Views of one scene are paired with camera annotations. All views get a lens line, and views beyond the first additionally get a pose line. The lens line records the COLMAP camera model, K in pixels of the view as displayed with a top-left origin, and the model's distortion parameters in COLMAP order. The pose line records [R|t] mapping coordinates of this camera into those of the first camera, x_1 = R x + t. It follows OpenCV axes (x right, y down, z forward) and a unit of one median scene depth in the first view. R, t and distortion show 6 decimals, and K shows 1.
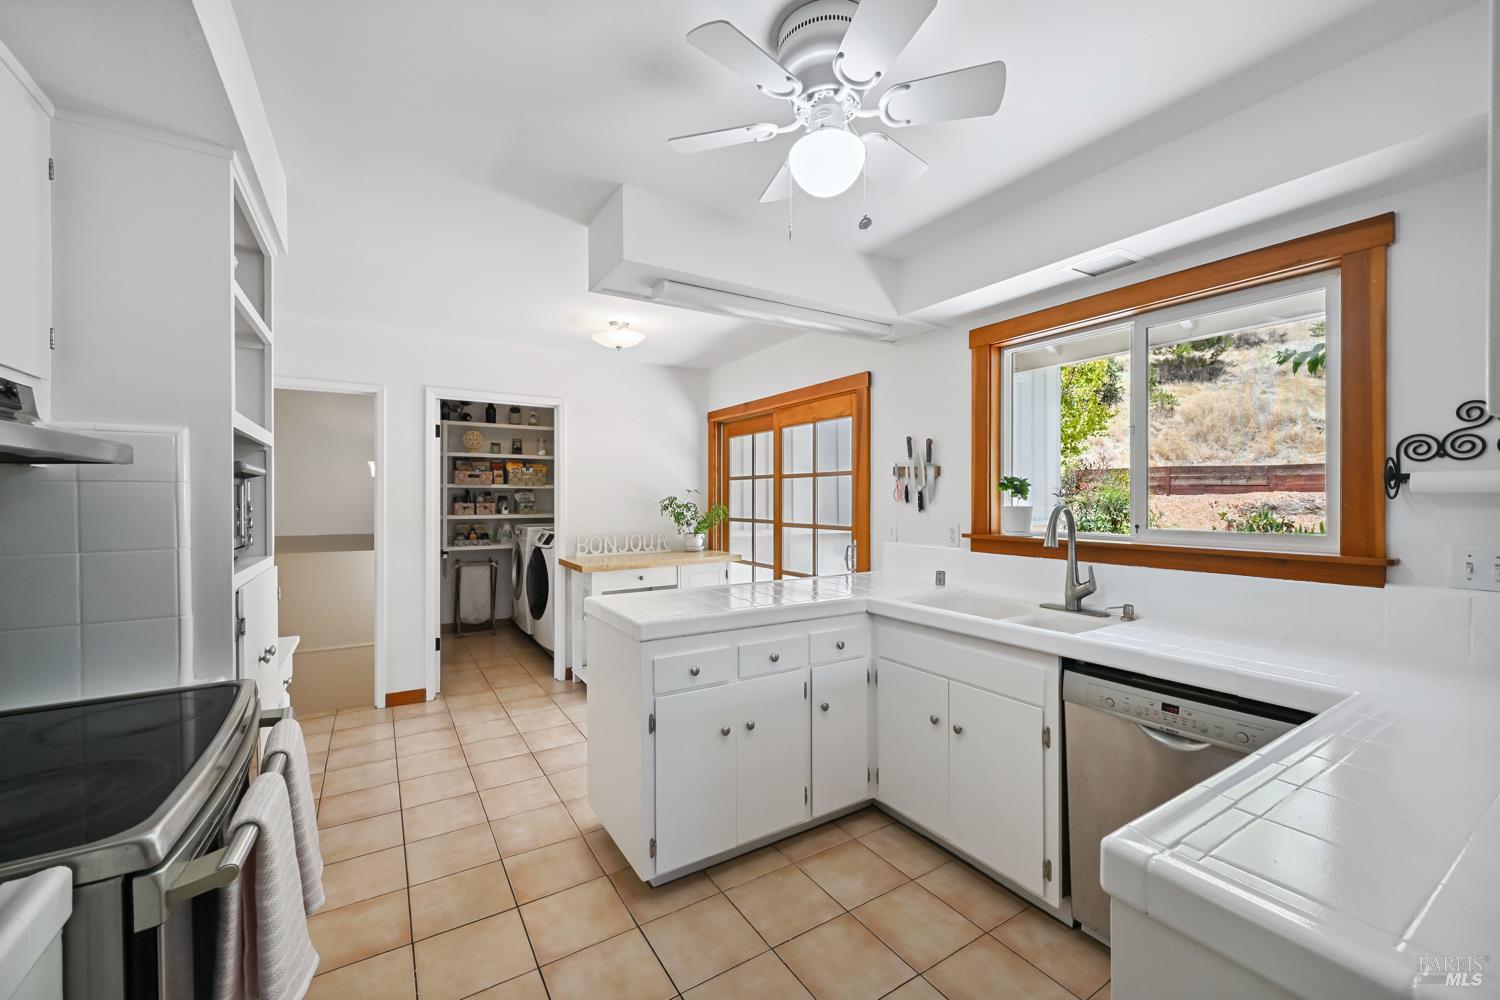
lens RADIAL K [[595.1, 0, 748.4], [0, 595.1, 498.8], [0, 0, 1]] dist [-0.000208, 0.000842]
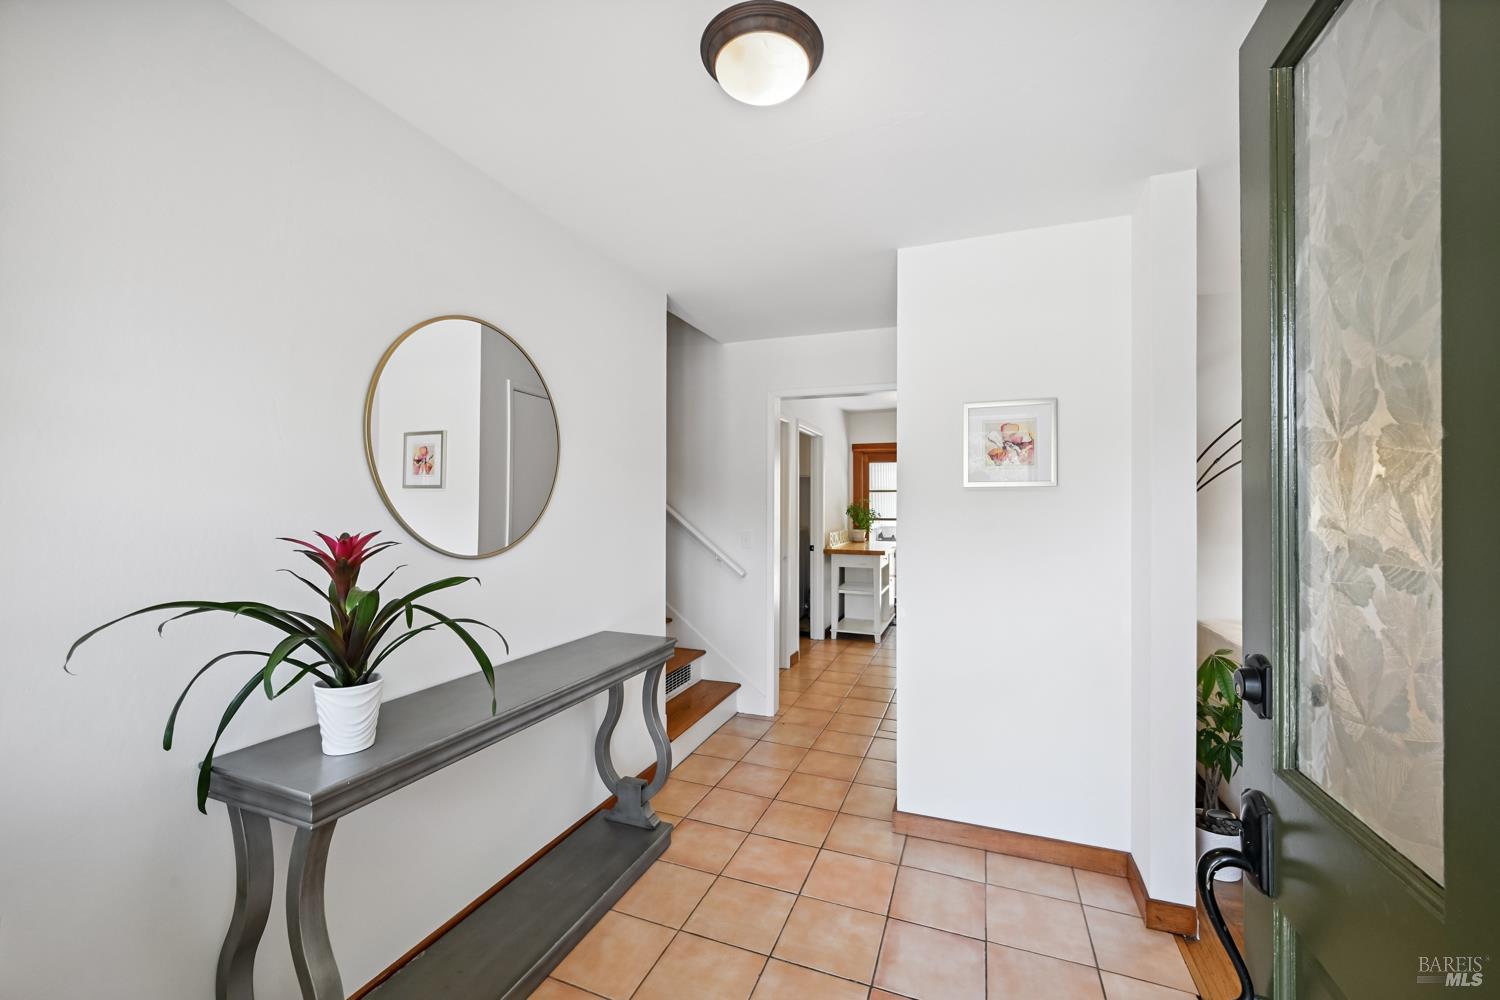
lens RADIAL K [[595.1, 0, 751.2], [0, 595.1, 501.9], [0, 0, 1]] dist [-0.000208, 0.000842]
pose [[0.795537, 0.004927, 0.605885, -1.991129], [0.001003, 0.999955, -0.009449, 0.007335], [-0.605905, 0.008124, 0.795496, 0.063684]]
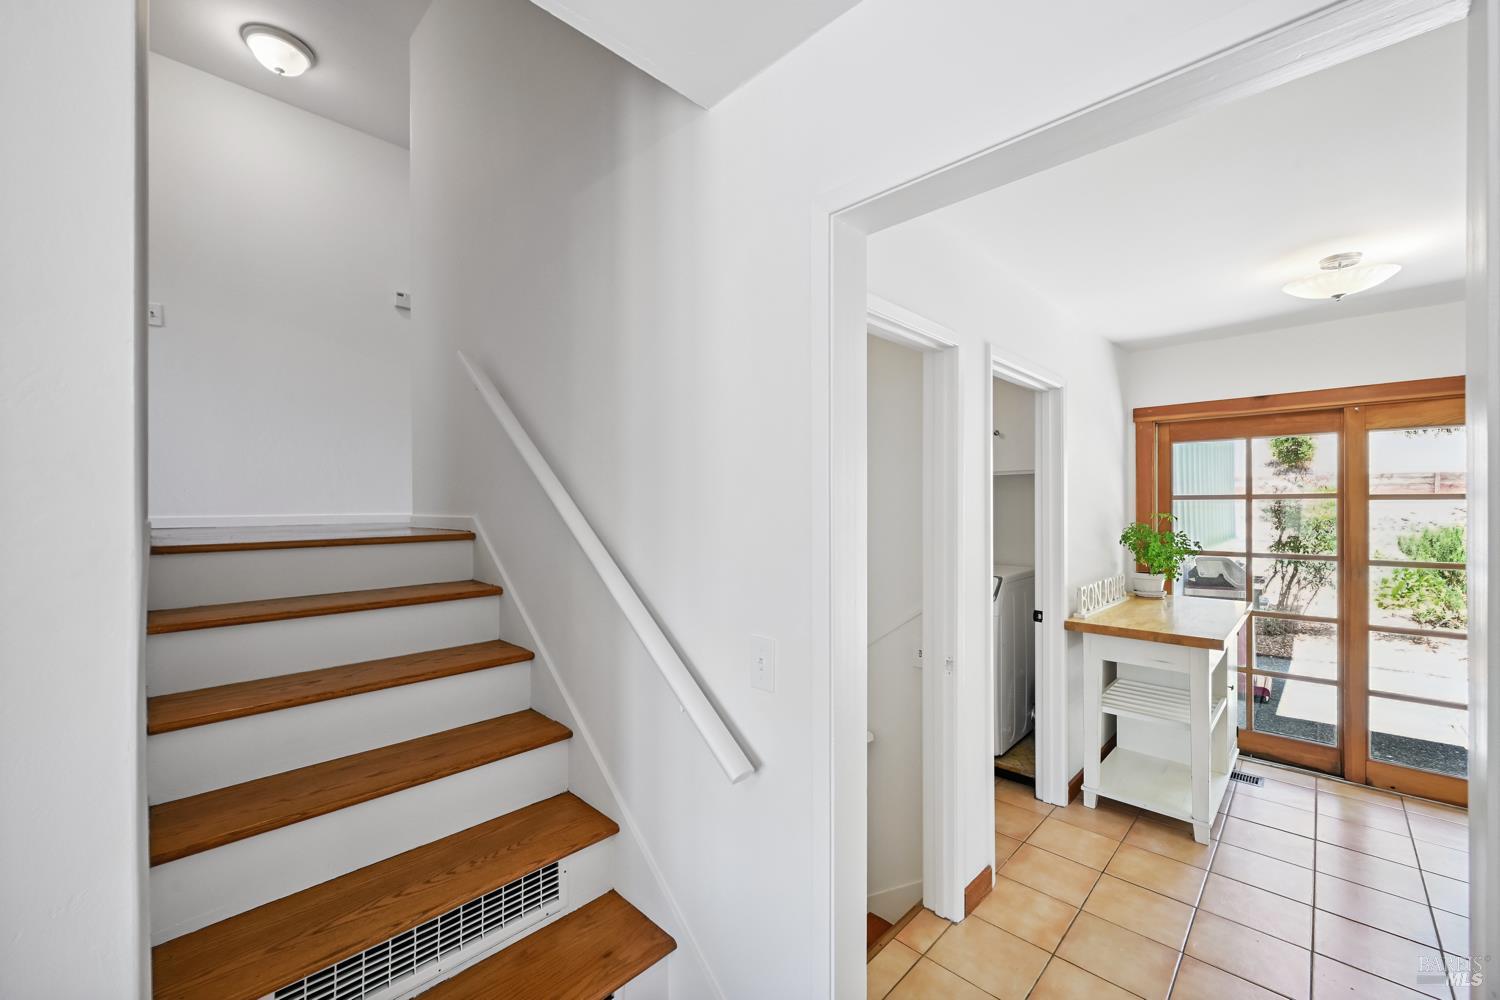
lens RADIAL K [[595.1, 0, 741.4], [0, 595.1, 507.3], [0, 0, 1]] dist [-0.000208, 0.000842]
pose [[0.971653, -0.003667, 0.236383, -1.305550], [0.003825, 0.999993, -0.000210, -0.041548], [-0.236380, 0.001109, 0.971660, 0.709342]]
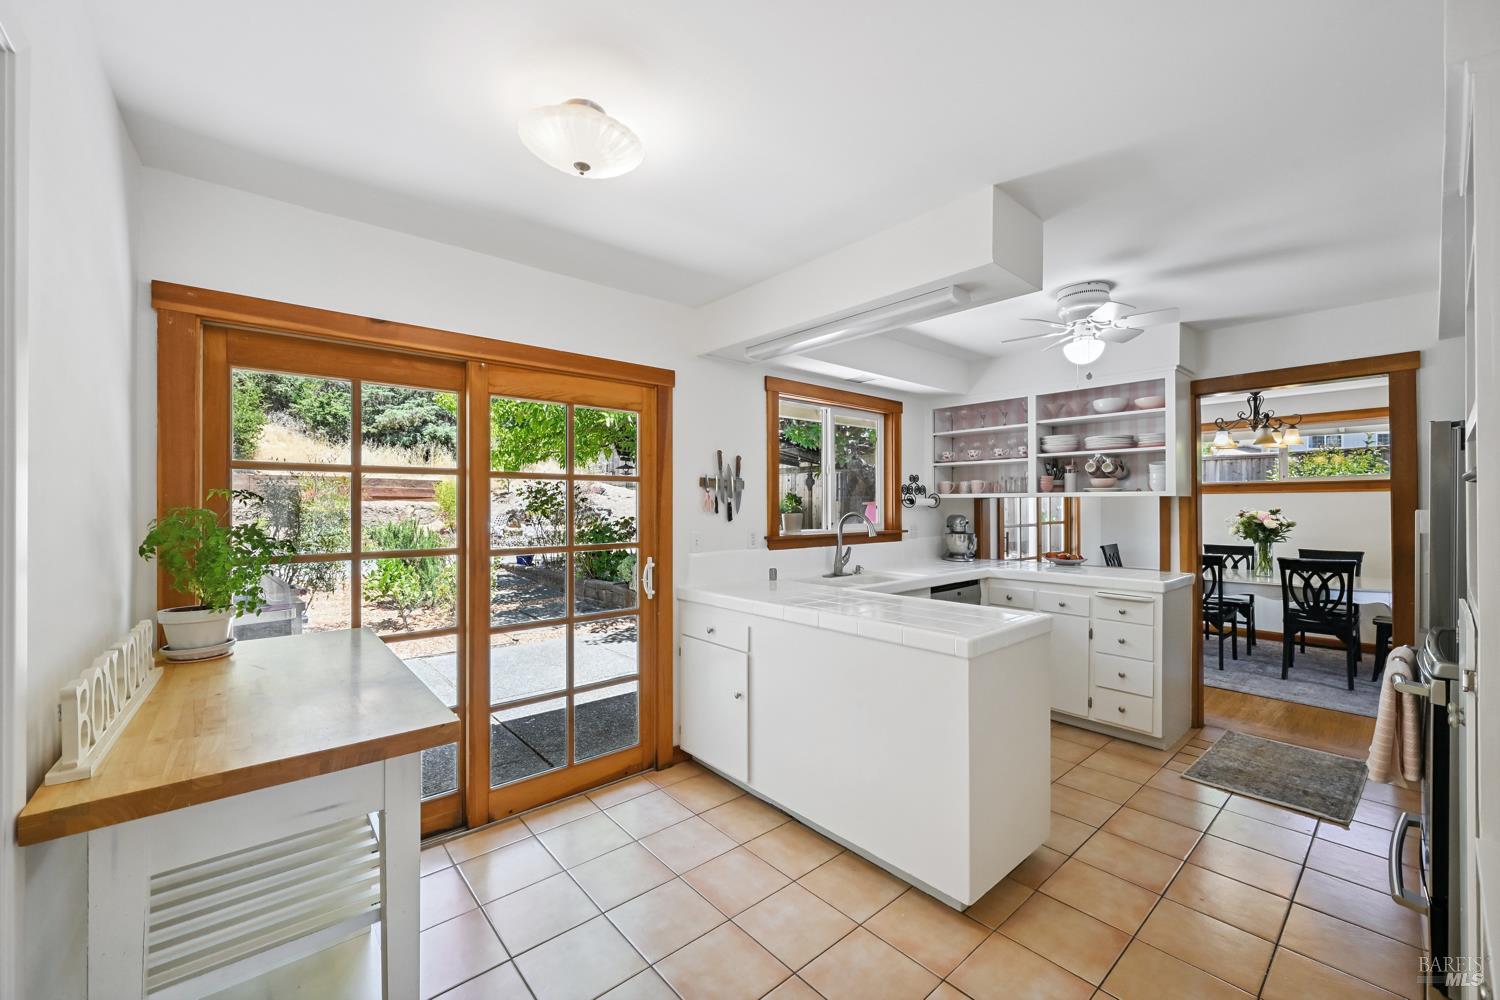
lens RADIAL K [[595.1, 0, 747.7], [0, 595.1, 504.6], [0, 0, 1]] dist [-0.000208, 0.000842]
pose [[-0.153067, 0.003702, 0.988209, -0.883631], [0.004426, 0.999986, -0.003060, -0.005176], [-0.988206, 0.003905, -0.153081, 1.254312]]
